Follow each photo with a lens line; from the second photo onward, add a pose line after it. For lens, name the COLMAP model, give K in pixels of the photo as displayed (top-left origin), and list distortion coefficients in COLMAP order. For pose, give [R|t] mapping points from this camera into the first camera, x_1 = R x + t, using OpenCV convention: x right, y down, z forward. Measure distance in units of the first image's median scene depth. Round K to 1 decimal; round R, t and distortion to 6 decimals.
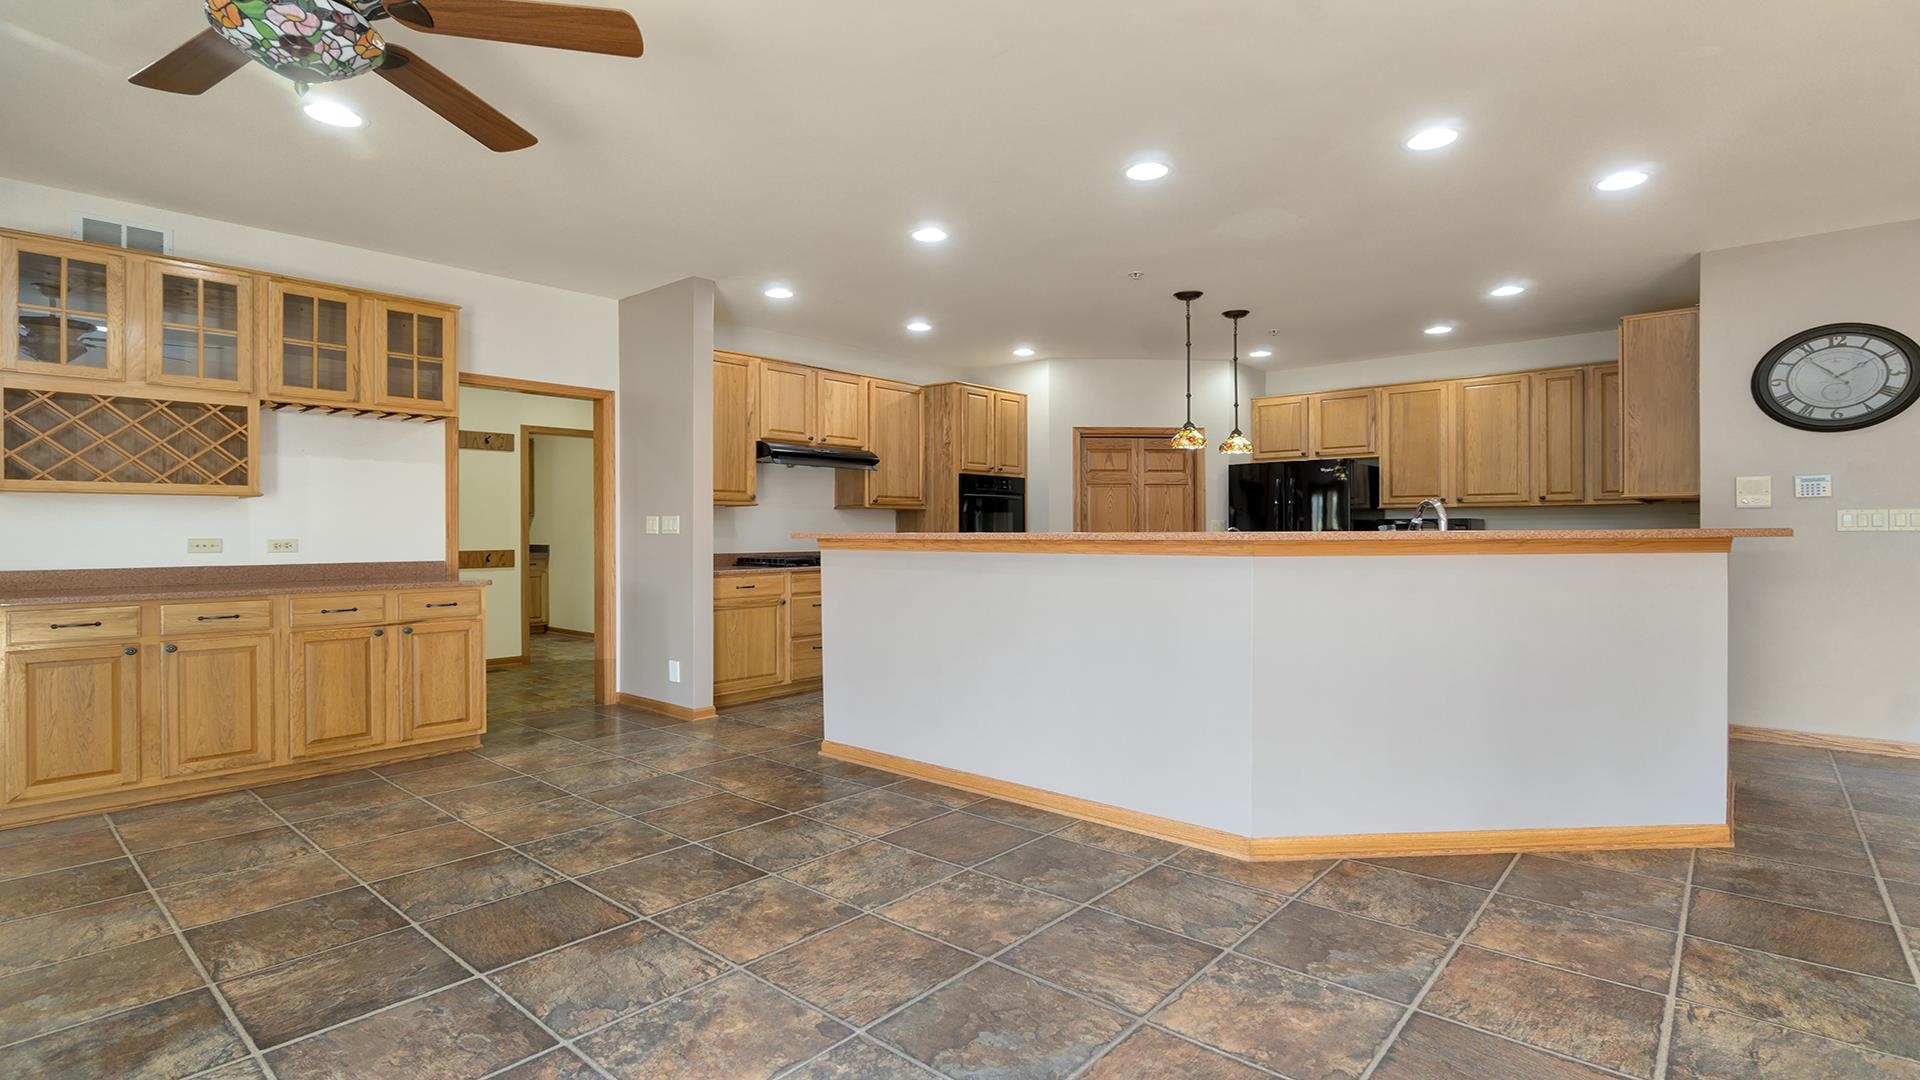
lens RADIAL K [[906.4, 0, 958.0], [0, 906.4, 534.1], [0, 0, 1]] dist [0.000187, 0.000737]
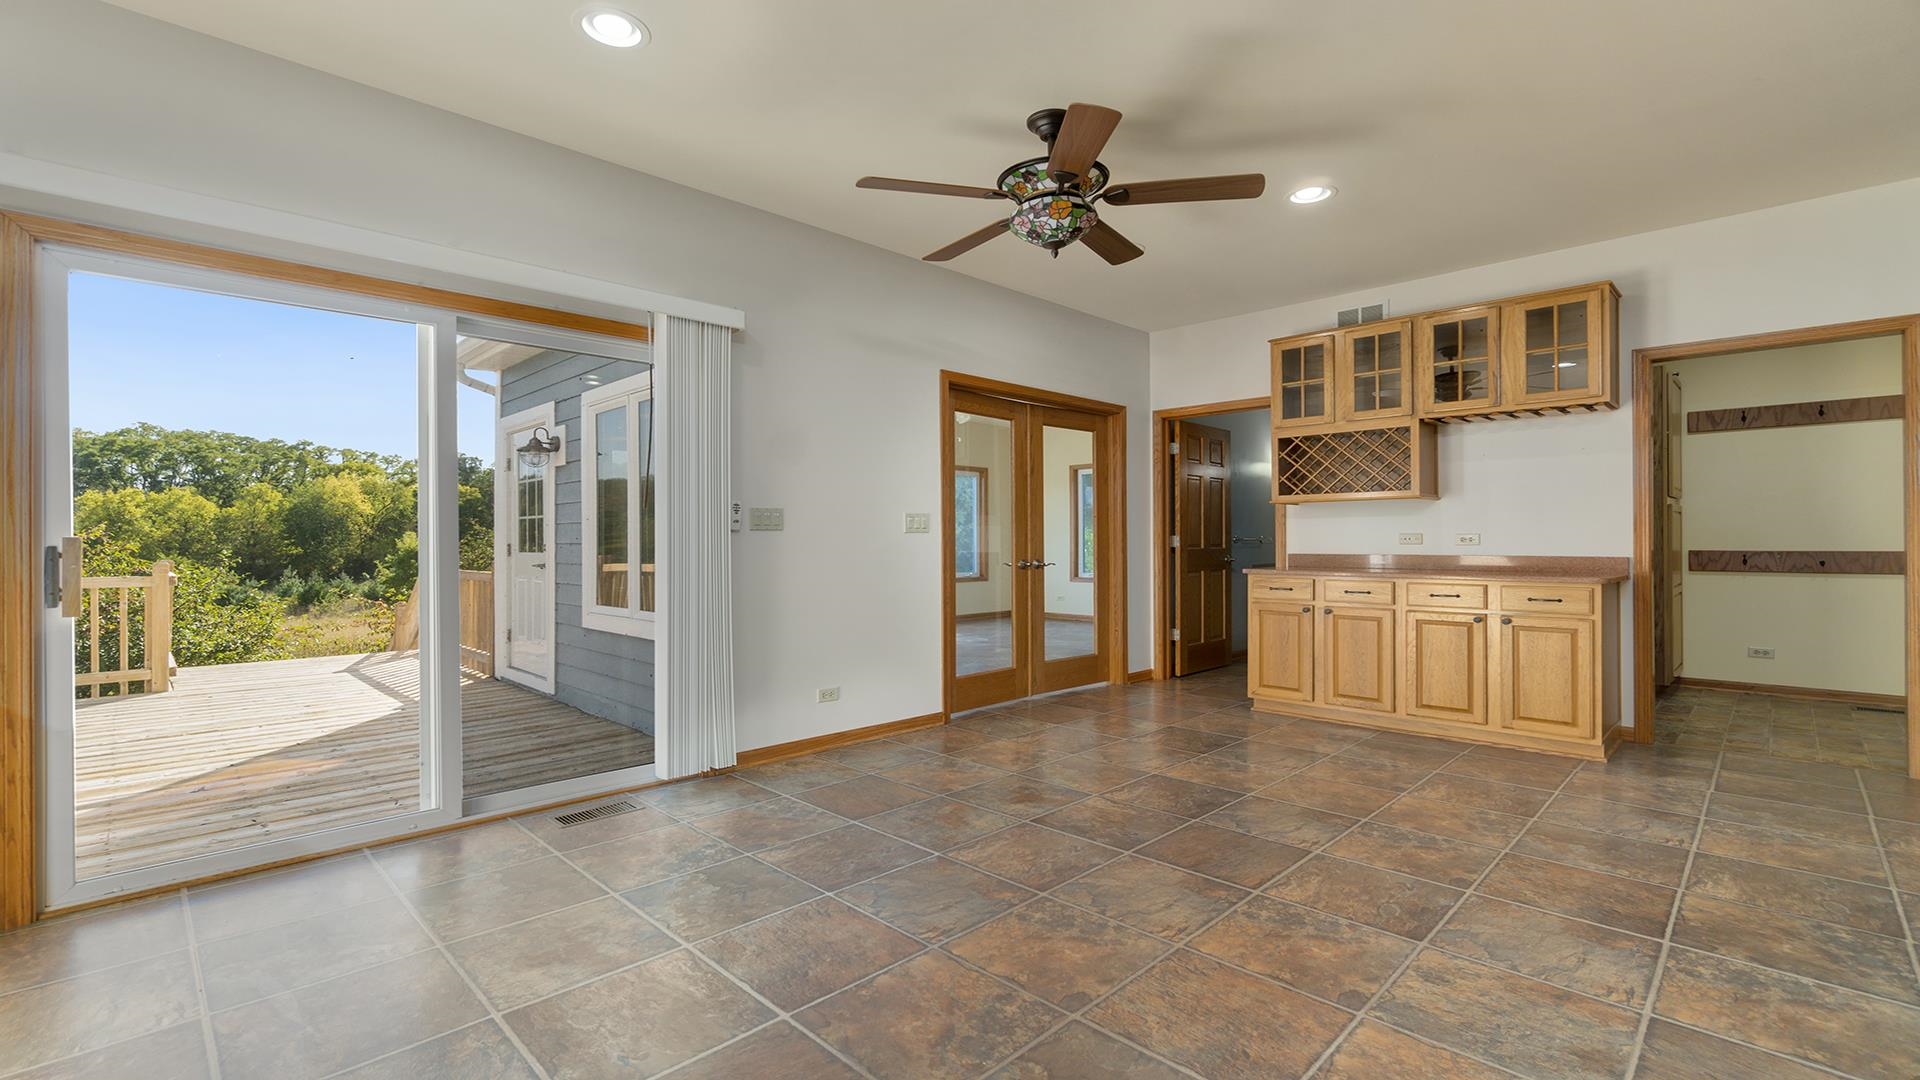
lens RADIAL K [[841.1, 0, 960.9], [0, 841.1, 541.6], [0, 0, 1]] dist [0.002449, 0.000410]
pose [[-0.056602, 0.006198, -0.998378, 0.523449], [-0.000914, 0.999980, 0.006260, 0.013487], [0.998396, 0.001267, -0.056595, 0.591519]]
